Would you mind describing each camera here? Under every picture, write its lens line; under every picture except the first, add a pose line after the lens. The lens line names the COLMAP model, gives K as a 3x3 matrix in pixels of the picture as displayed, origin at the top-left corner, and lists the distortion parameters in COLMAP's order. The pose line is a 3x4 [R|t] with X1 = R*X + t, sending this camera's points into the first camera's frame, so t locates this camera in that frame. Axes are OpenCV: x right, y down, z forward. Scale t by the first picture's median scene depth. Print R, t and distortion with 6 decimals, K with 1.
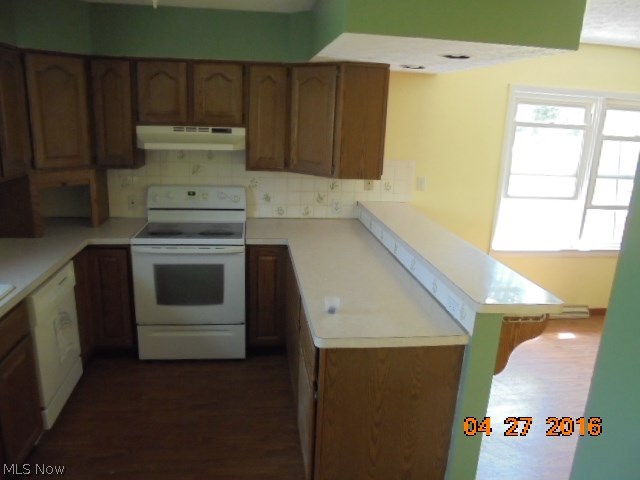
lens RADIAL K [[488.3, 0, 320.0], [0, 488.3, 242.1], [0, 0, 1]] dist [-0.076595, 0.032219]
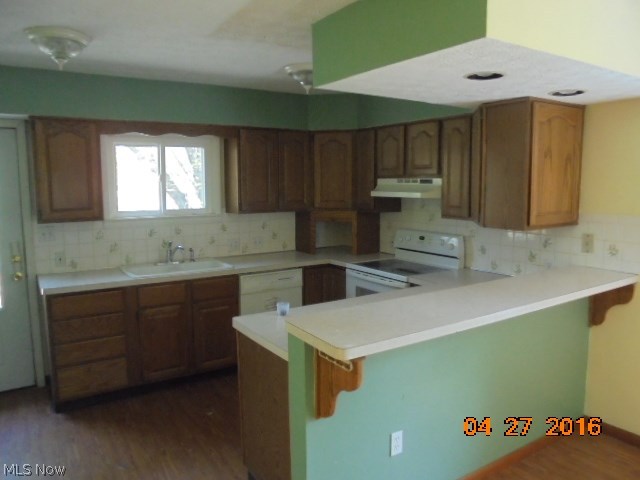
lens RADIAL K [[488.3, 0, 321.5], [0, 488.3, 246.2], [0, 0, 1]] dist [-0.076595, 0.032219]
pose [[0.436406, 0.079903, -0.896195, 0.708048], [-0.213038, 0.976902, -0.016641, -0.013893], [0.874165, 0.198186, 0.443348, 0.325563]]
